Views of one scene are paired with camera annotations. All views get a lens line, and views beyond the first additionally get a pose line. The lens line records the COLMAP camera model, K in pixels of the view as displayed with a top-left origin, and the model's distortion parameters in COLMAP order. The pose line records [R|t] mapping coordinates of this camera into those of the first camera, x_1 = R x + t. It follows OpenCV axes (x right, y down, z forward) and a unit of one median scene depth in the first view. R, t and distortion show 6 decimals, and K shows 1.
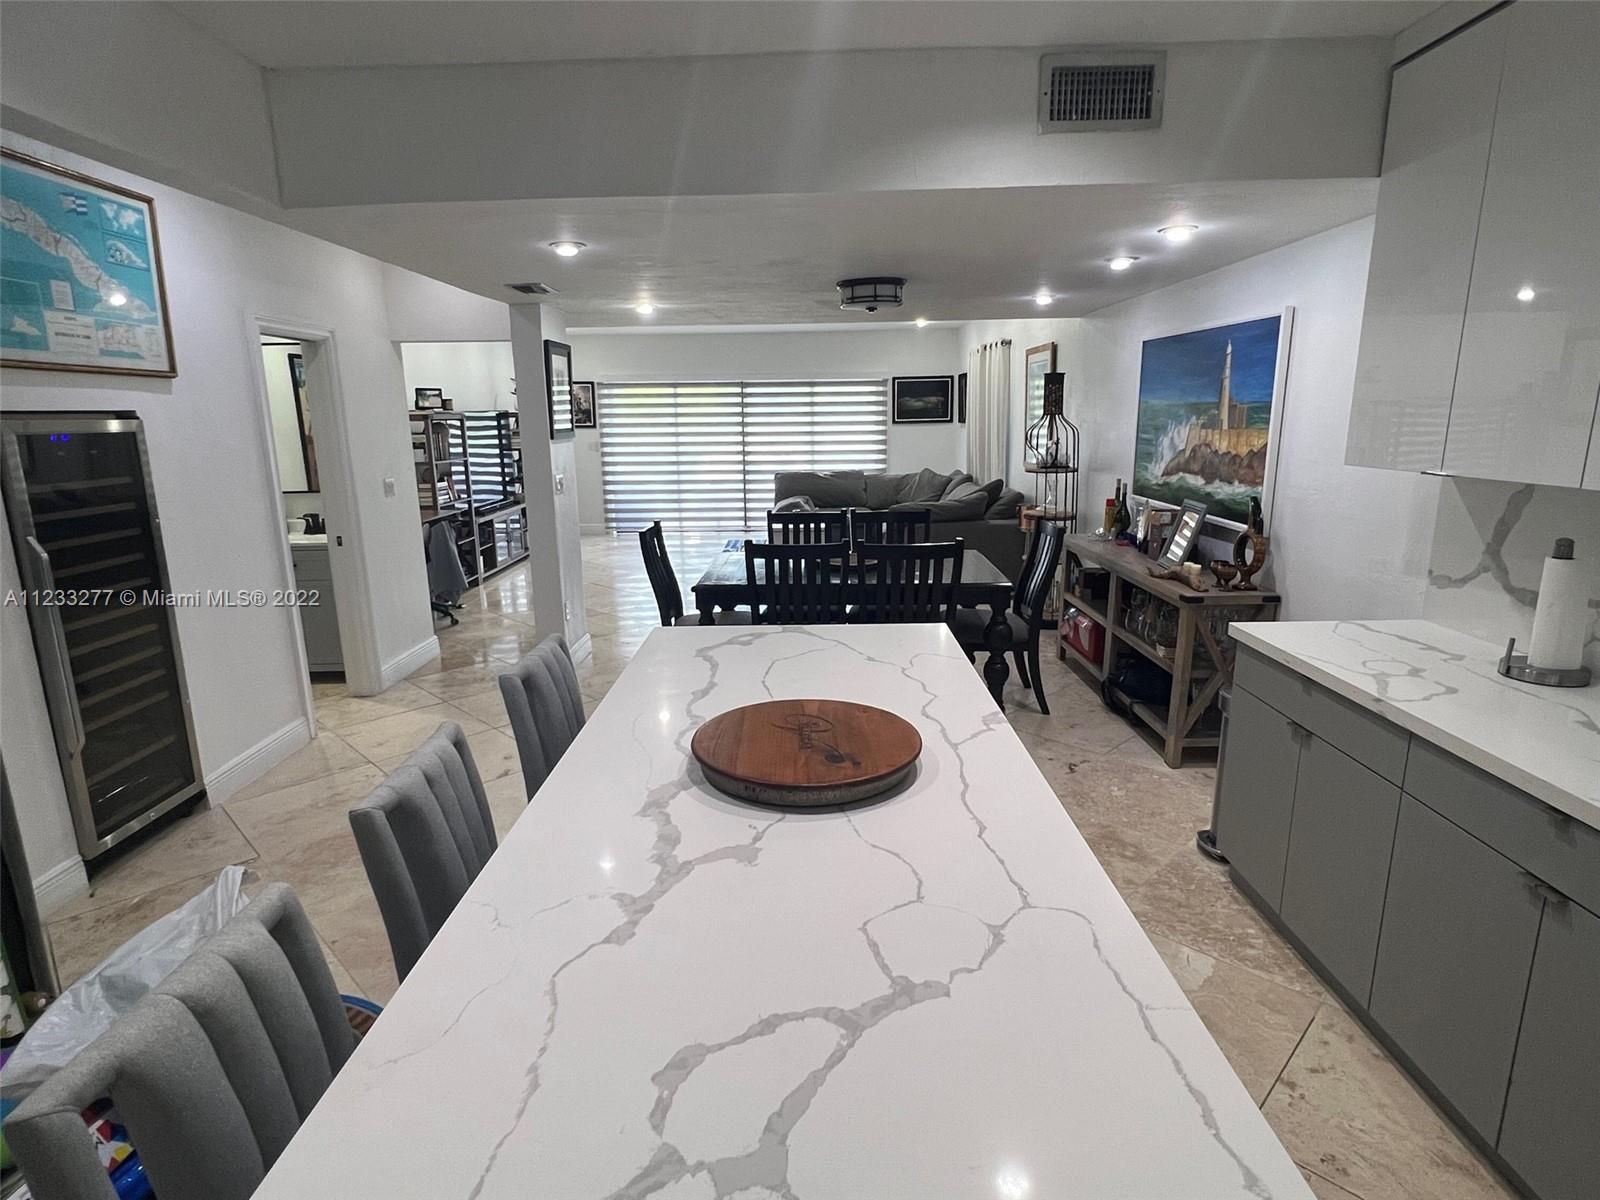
lens RADIAL K [[876.7, 0, 795.3], [0, 876.7, 610.8], [0, 0, 1]] dist [-0.005490, 0.001289]
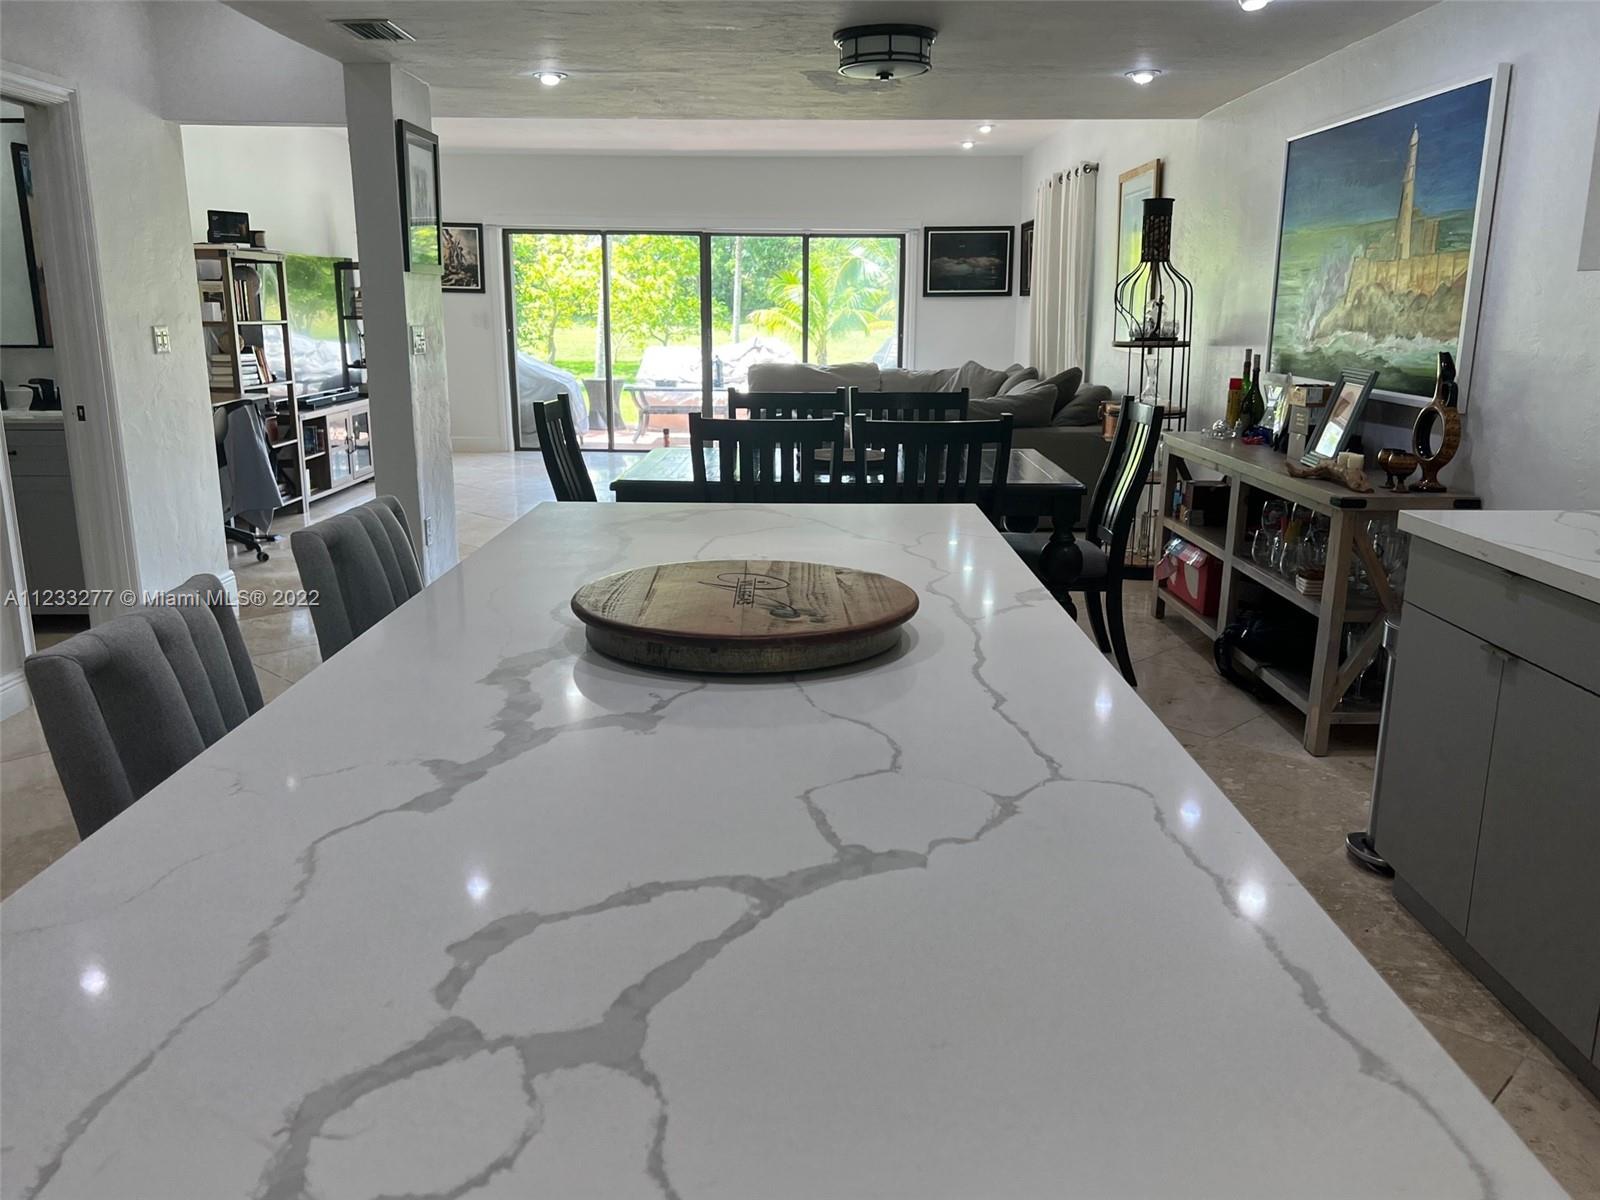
lens RADIAL K [[1276.4, 0, 801.2], [0, 1276.4, 607.3], [0, 0, 1]] dist [0.050582, -0.053934]
pose [[0.999740, 0.017371, 0.014746, 0.016218], [-0.017482, 0.999820, 0.007407, 0.058869], [-0.014615, -0.007663, 0.999864, 0.013510]]
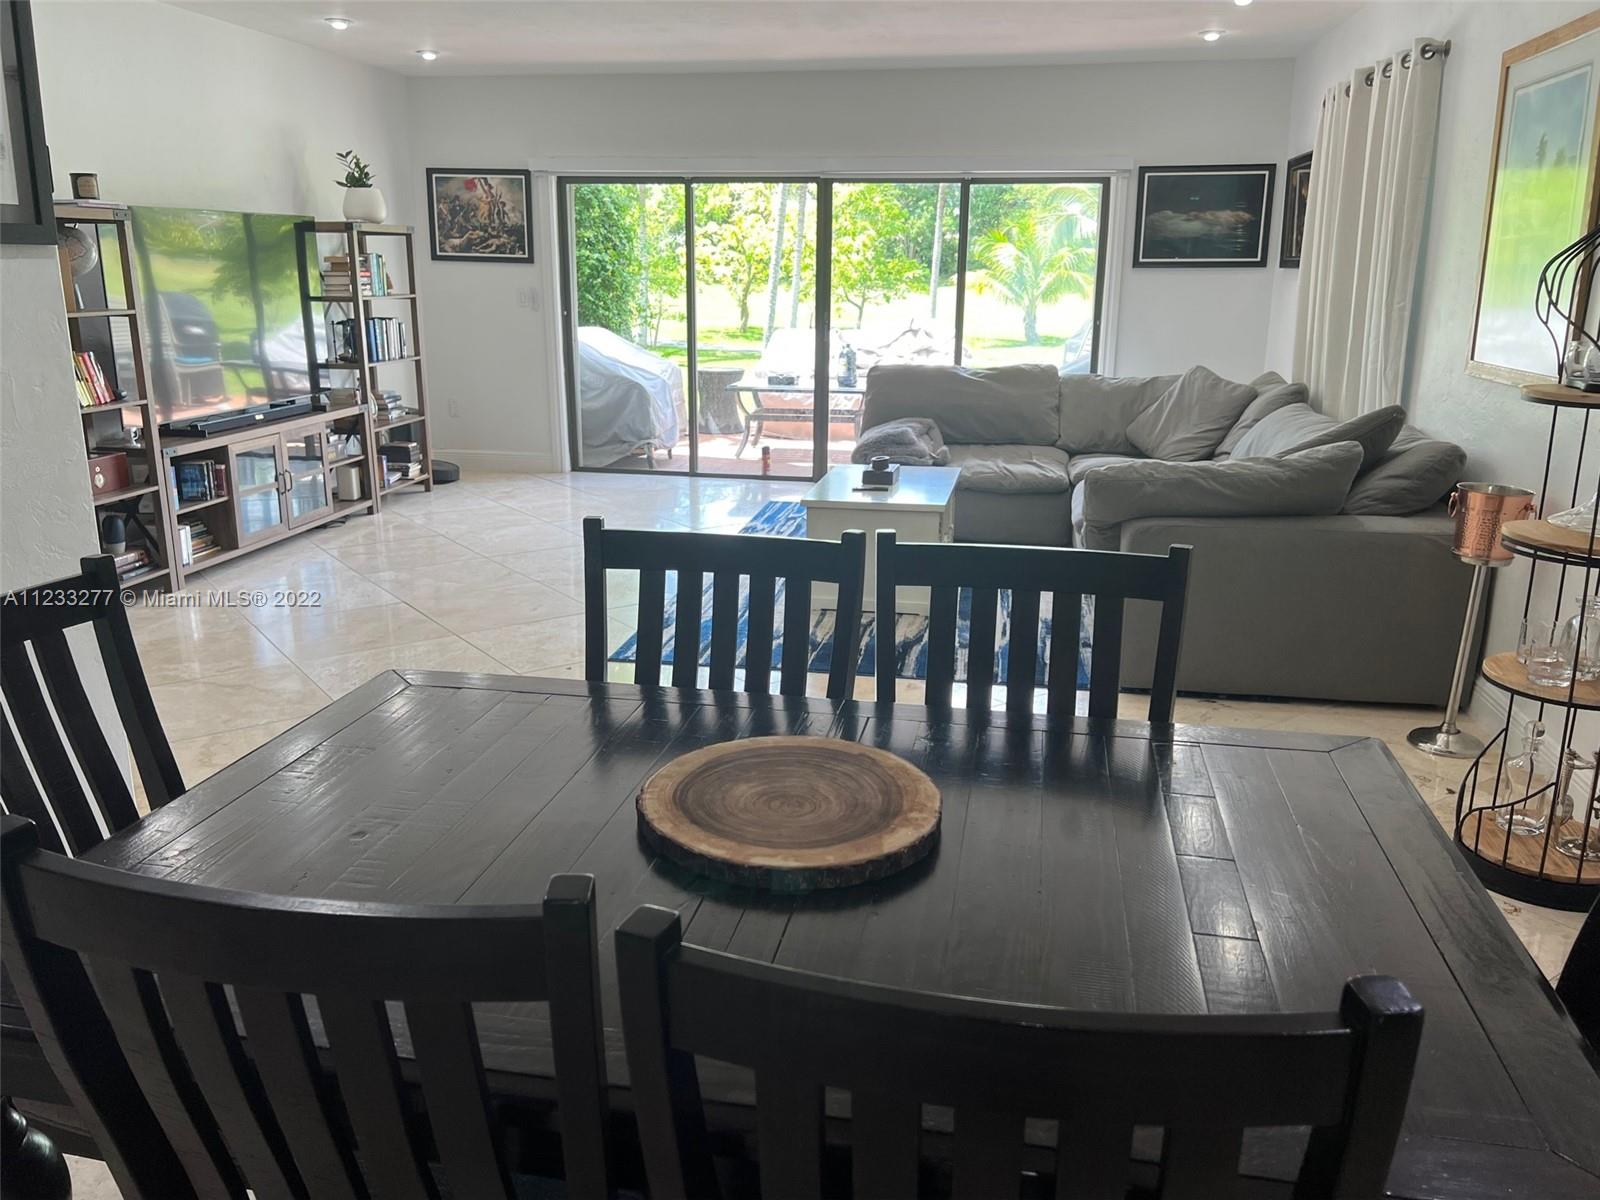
lens RADIAL K [[1276.4, 0, 788.2], [0, 1276.4, 599.9], [0, 0, 1]] dist [0.050582, -0.053934]
pose [[0.986387, 0.062670, -0.152027, 0.119795], [-0.057604, 0.997635, 0.037511, -0.134943], [0.154019, -0.028243, 0.987664, 0.757607]]
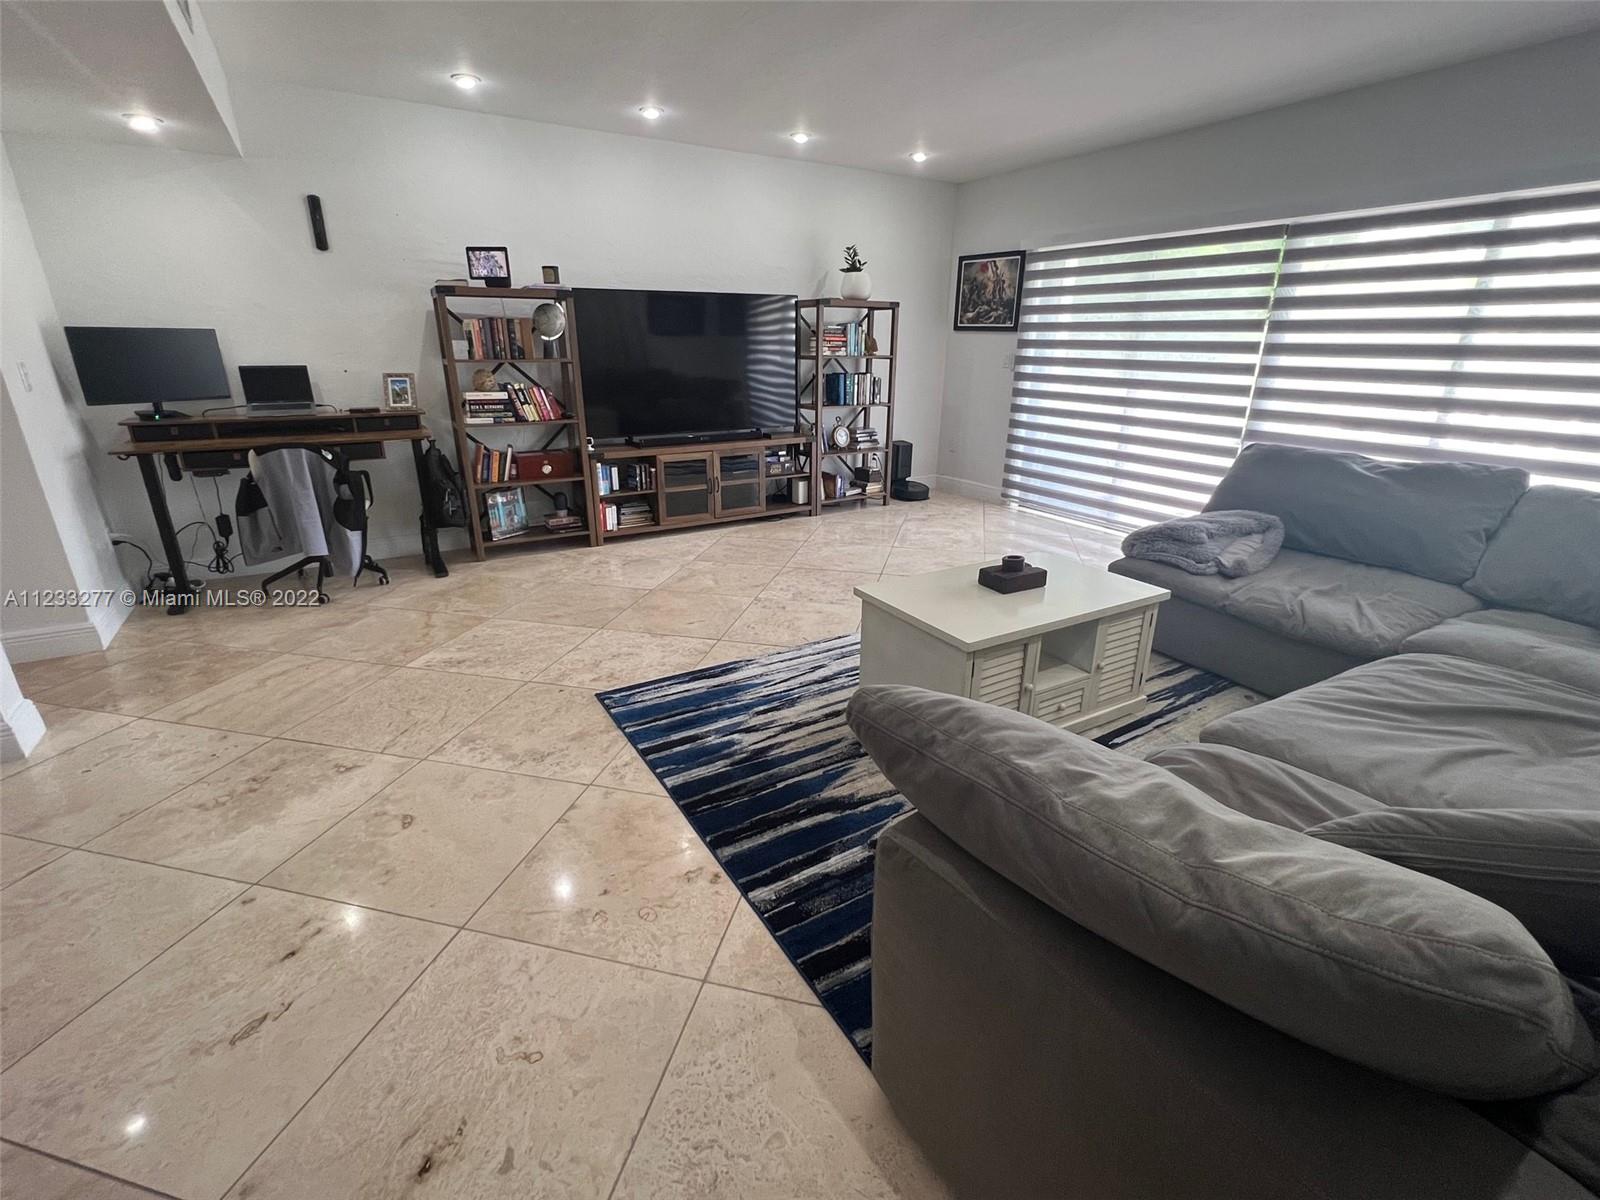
lens RADIAL K [[715.8, 0, 778.1], [0, 715.8, 609.4], [0, 0, 1]] dist [-0.000141, 0.000076]
pose [[0.520609, 0.318215, -0.792278, 0.391214], [-0.204435, 0.947416, 0.246191, -0.306225], [0.828959, 0.033800, 0.558288, 1.586483]]
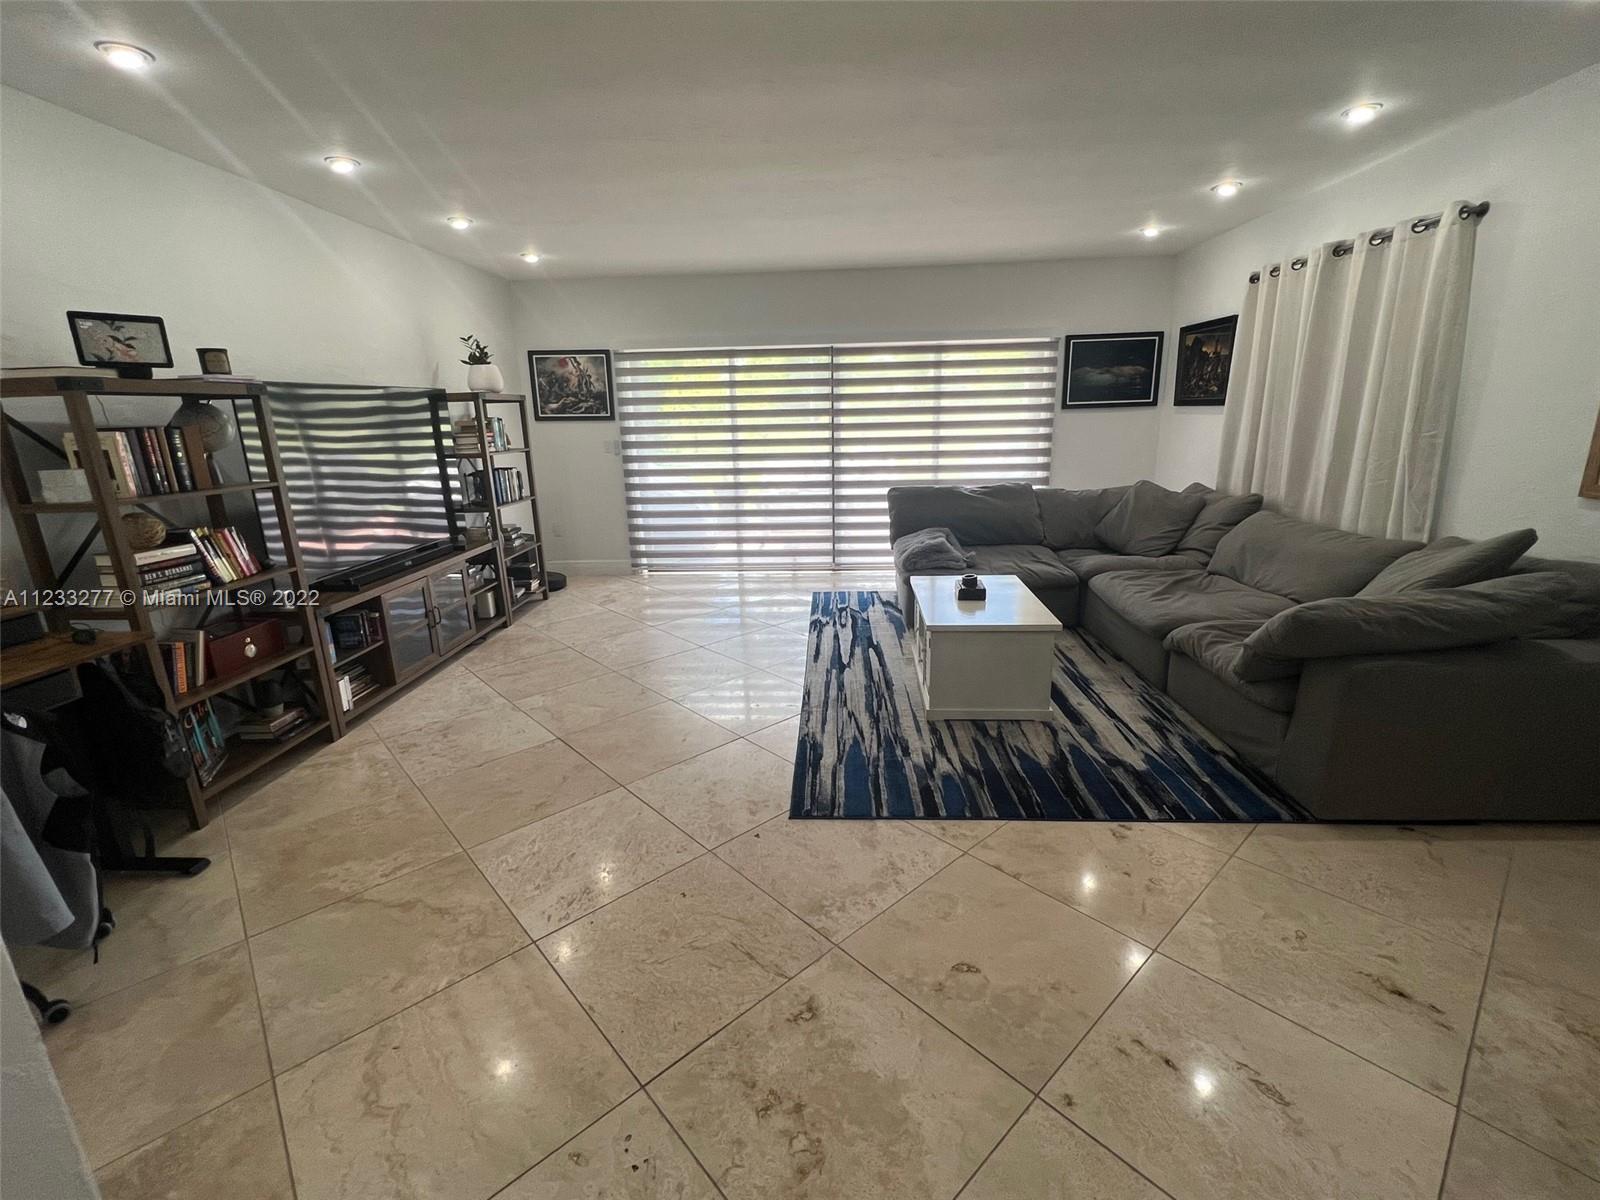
lens RADIAL K [[715.8, 0, 798.0], [0, 715.8, 597.8], [0, 0, 1]] dist [-0.000141, 0.000076]
pose [[0.999074, 0.001036, -0.043014, -0.167420], [0.000309, 0.999512, 0.031243, -0.239486], [0.043025, -0.031227, 0.998586, 1.214778]]
